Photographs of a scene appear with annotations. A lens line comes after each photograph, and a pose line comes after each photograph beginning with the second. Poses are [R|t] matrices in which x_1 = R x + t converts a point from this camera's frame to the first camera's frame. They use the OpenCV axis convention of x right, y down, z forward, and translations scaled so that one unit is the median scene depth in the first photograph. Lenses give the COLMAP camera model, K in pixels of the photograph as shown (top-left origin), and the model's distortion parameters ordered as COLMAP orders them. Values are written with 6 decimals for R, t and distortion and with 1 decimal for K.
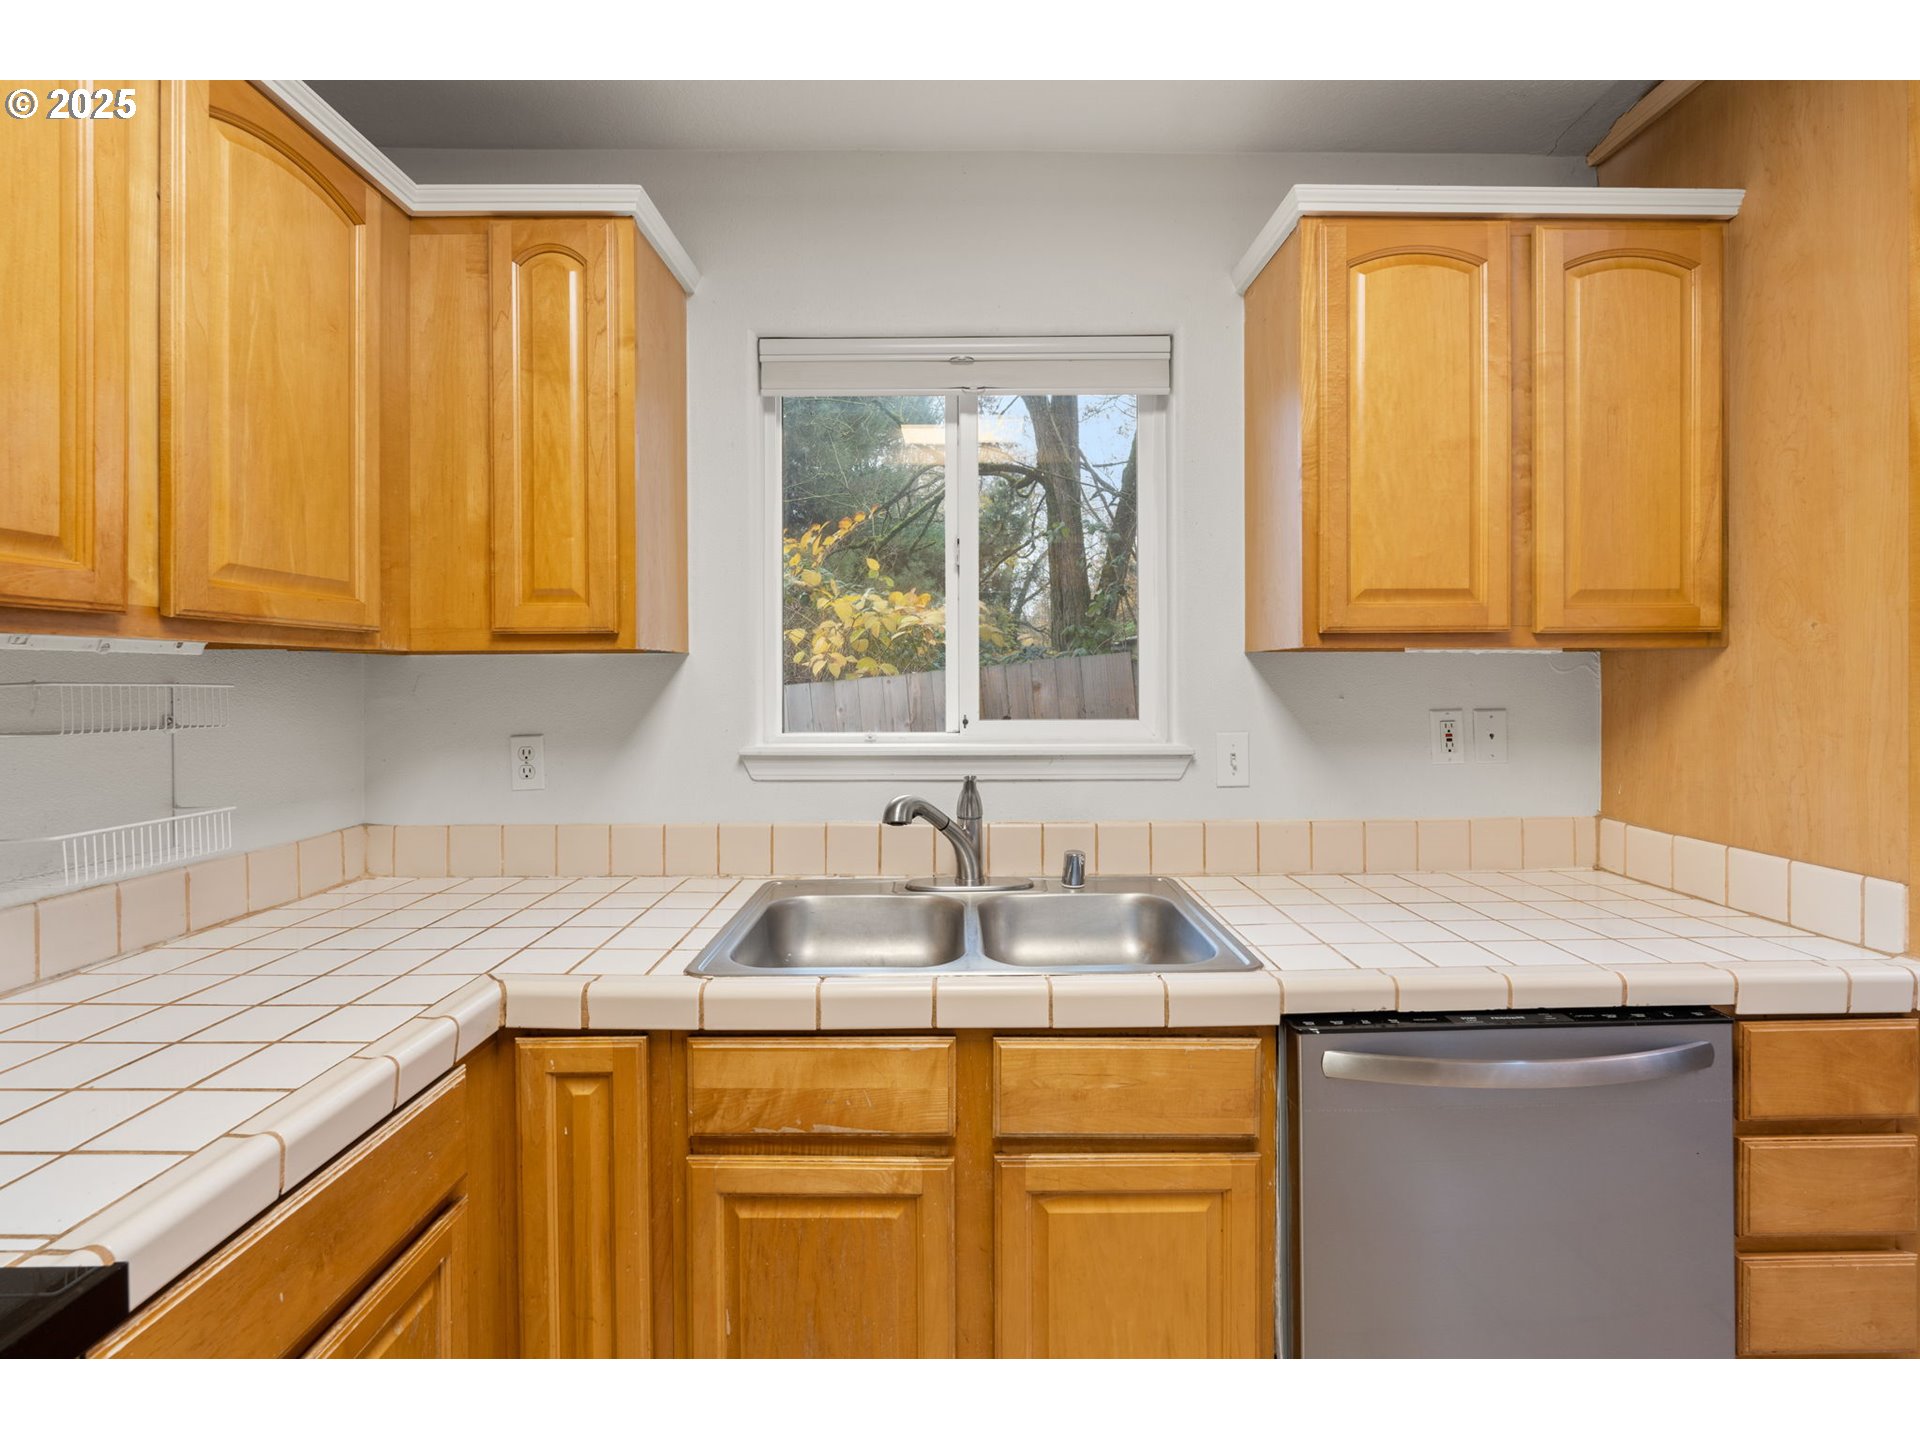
lens RADIAL K [[846.7, 0, 952.4], [0, 846.7, 688.1], [0, 0, 1]] dist [-0.007738, 0.000448]
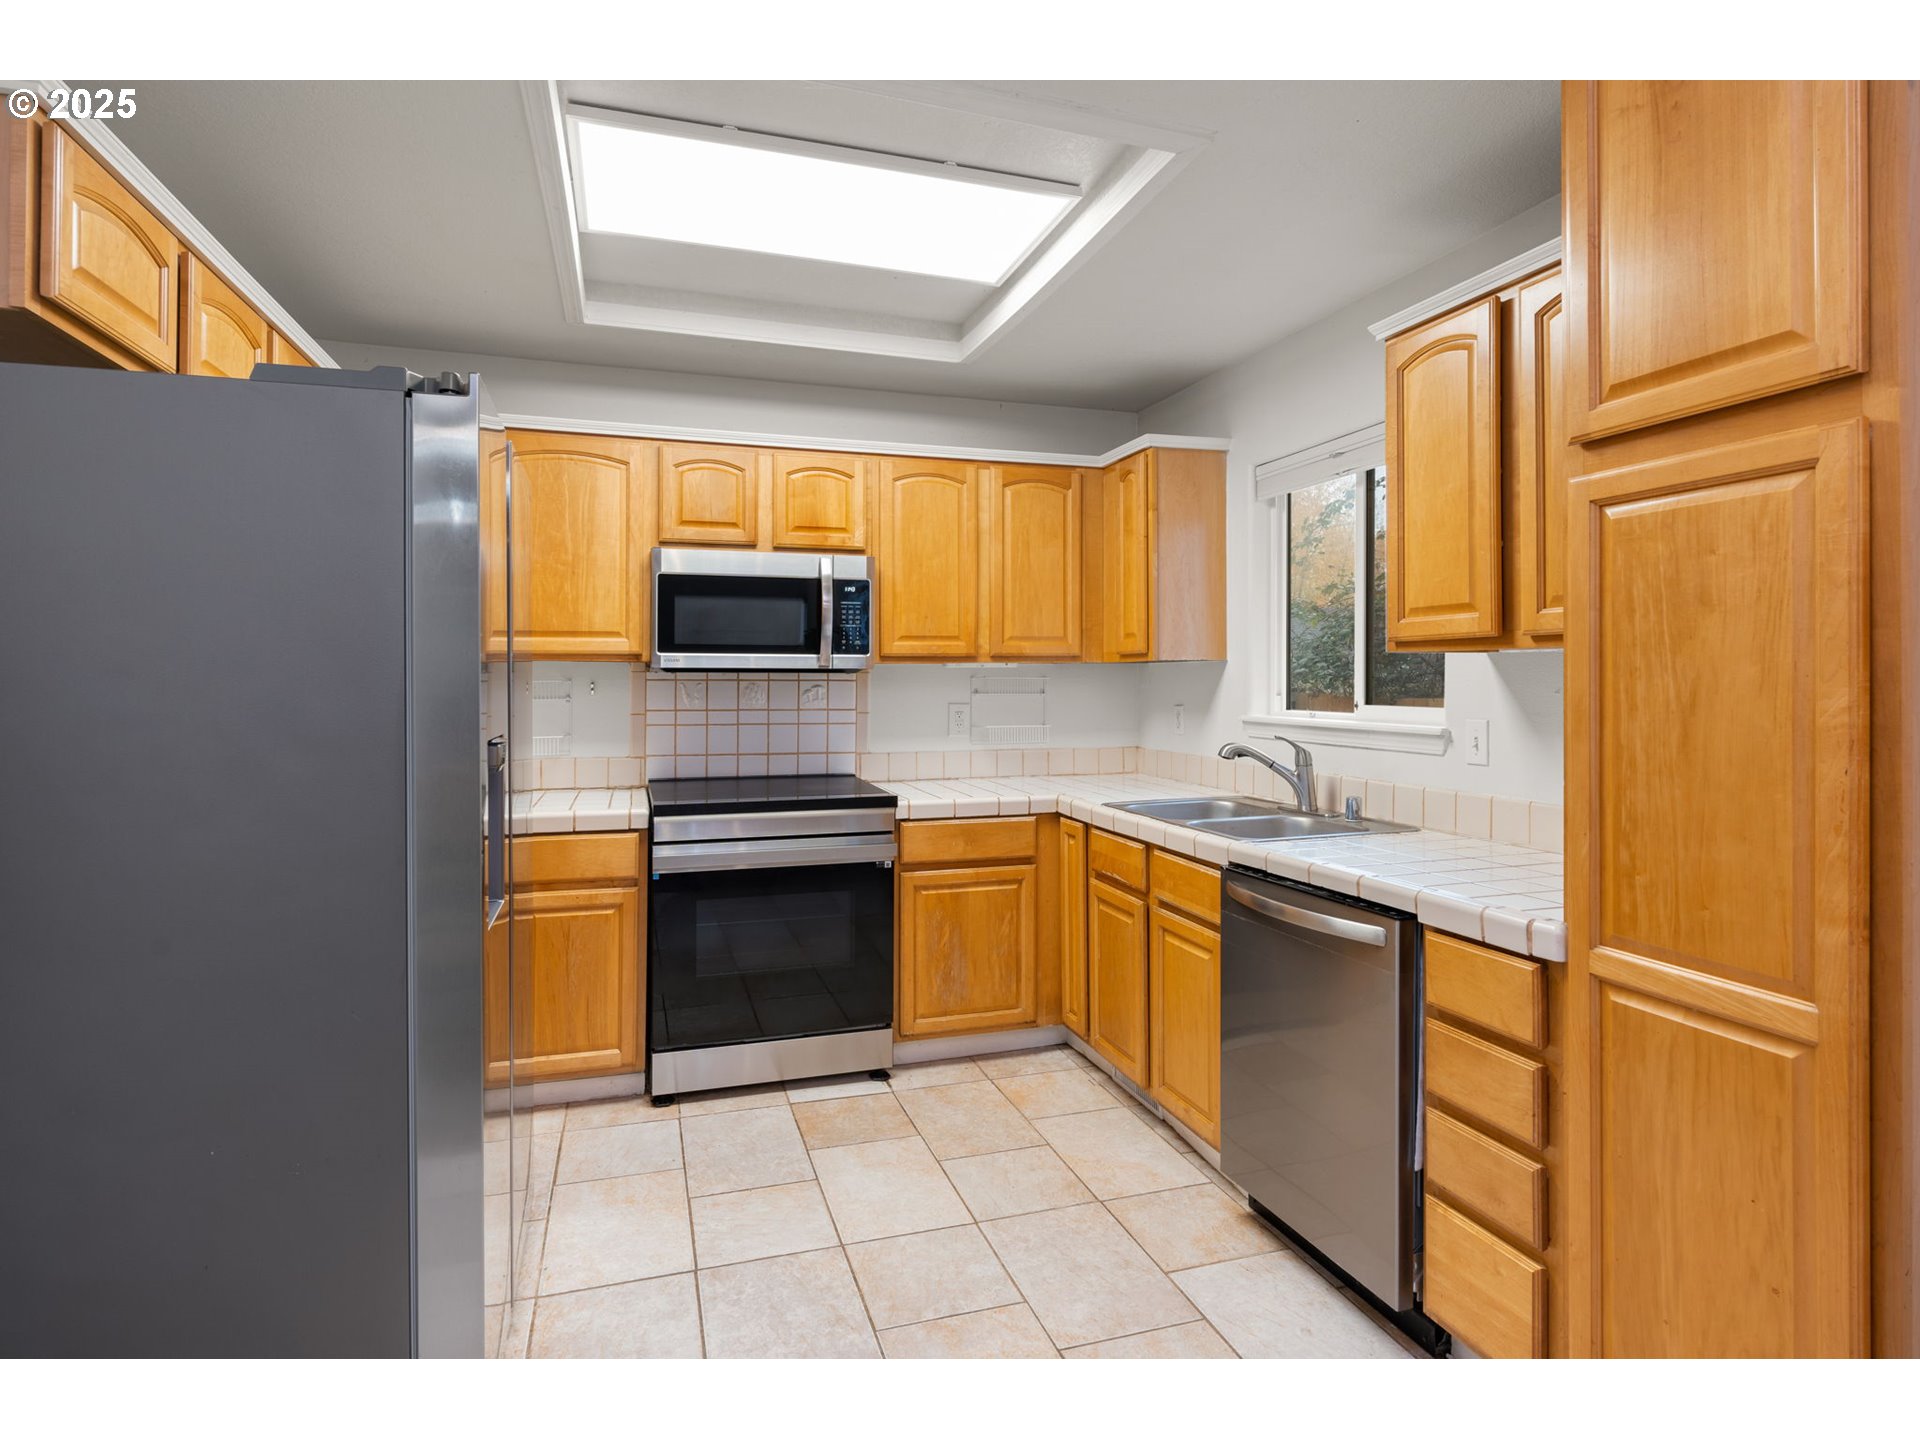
lens RADIAL K [[1014.5, 0, 962.3], [0, 1014.5, 664.9], [0, 0, 1]] dist [-0.005188, -0.000055]
pose [[0.301796, -0.009447, -0.953326, 1.815108], [-0.004909, 0.999922, -0.011463, -0.006115], [0.953360, 0.008139, 0.301726, -0.166526]]
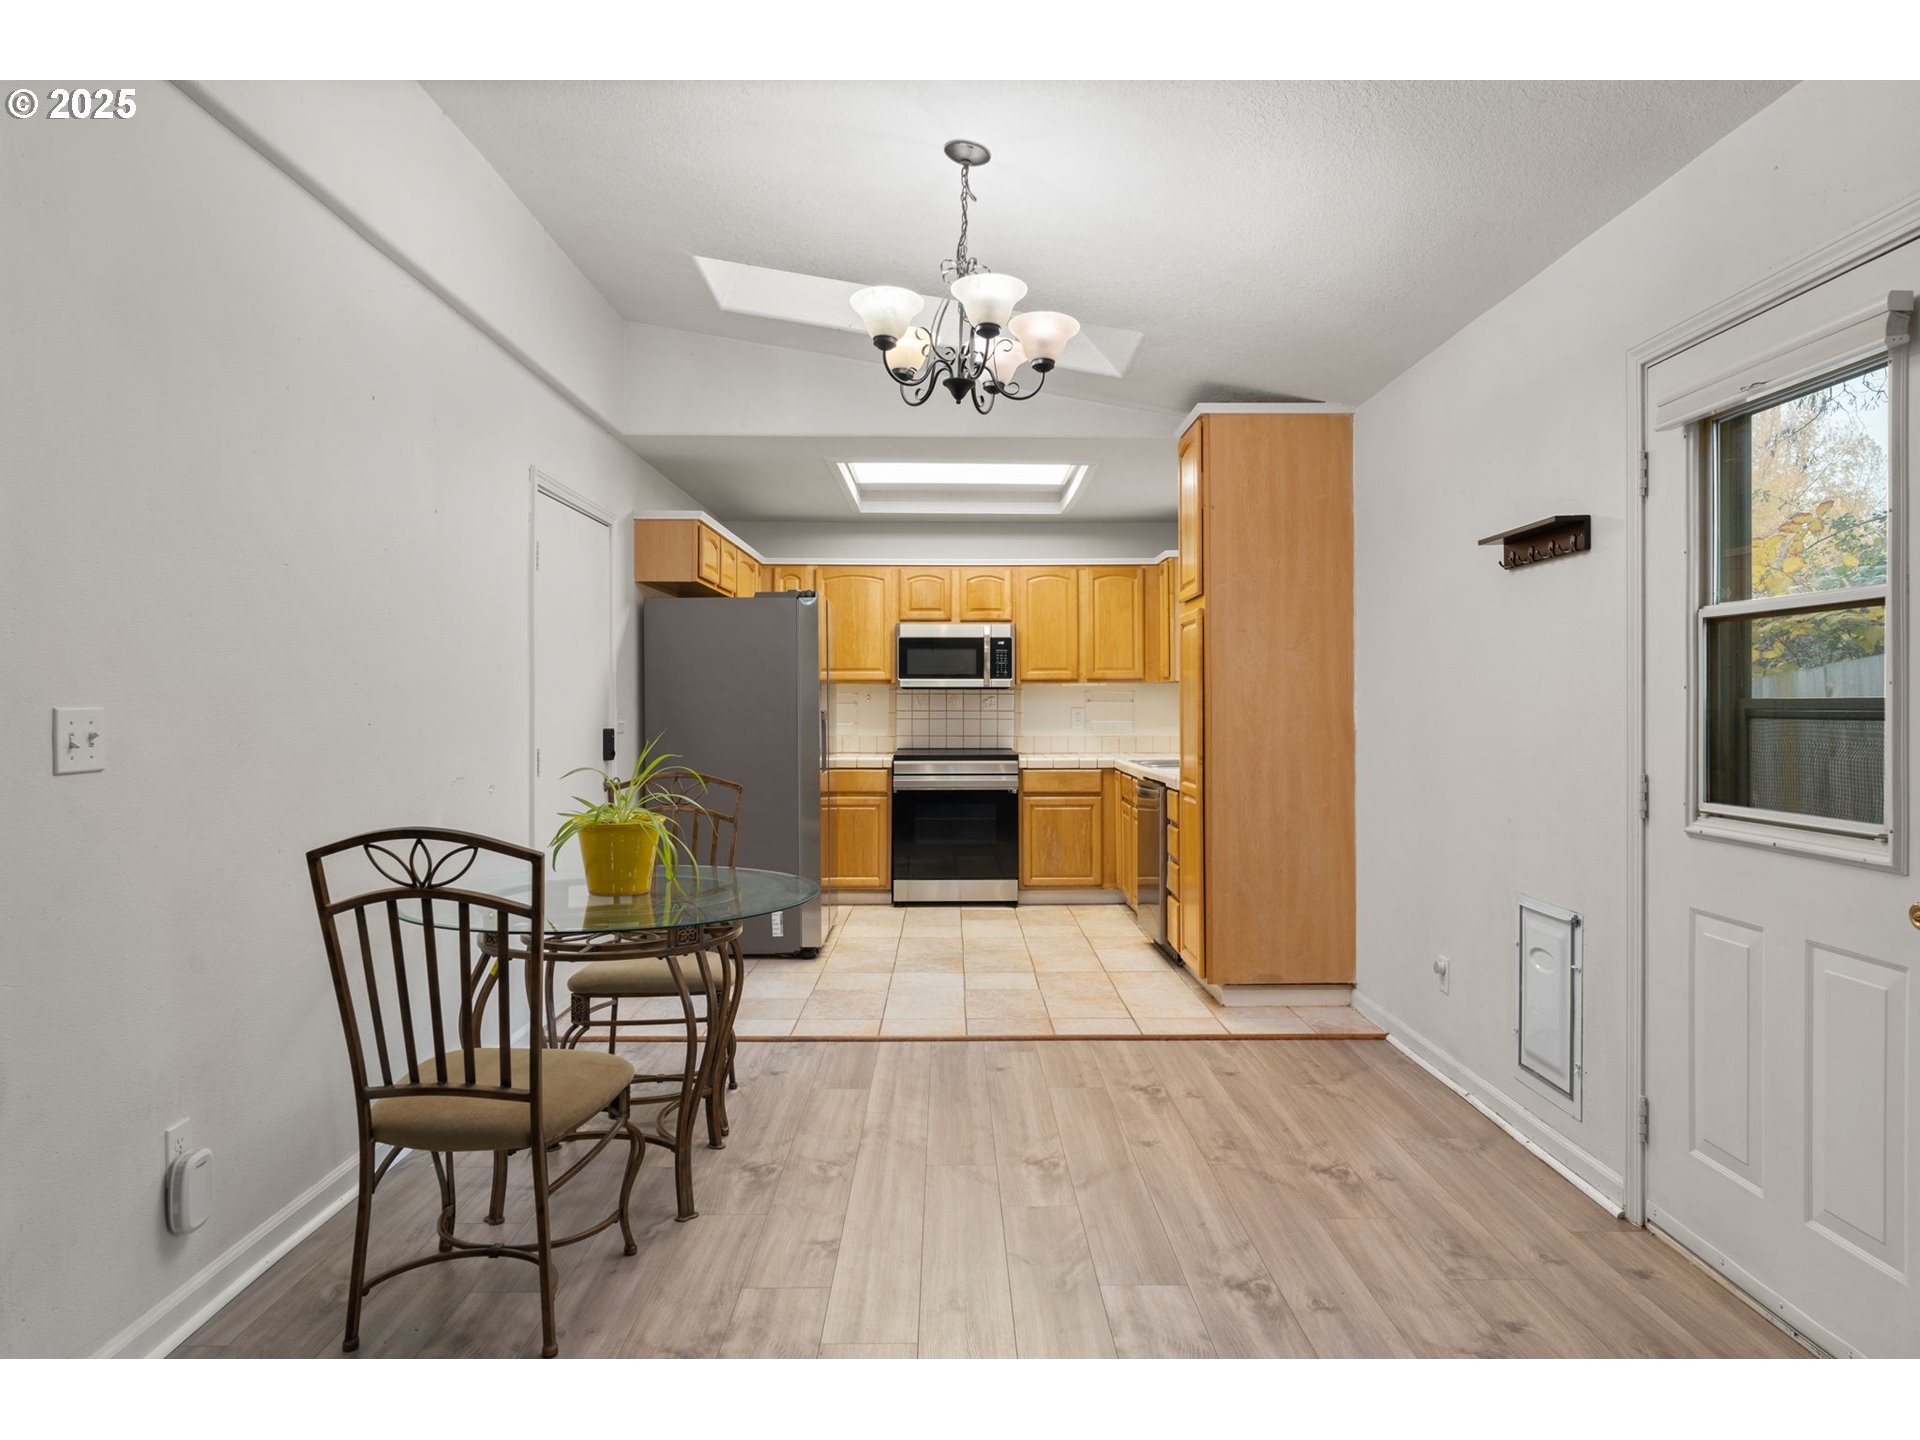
lens RADIAL K [[1014.5, 0, 962.3], [0, 1014.5, 664.9], [0, 0, 1]] dist [-0.005188, -0.000055]
pose [[0.023634, -0.031992, -0.999209, 3.786087], [-0.002298, 0.999483, -0.032055, 0.022638], [0.999718, 0.003053, 0.023548, 0.037953]]
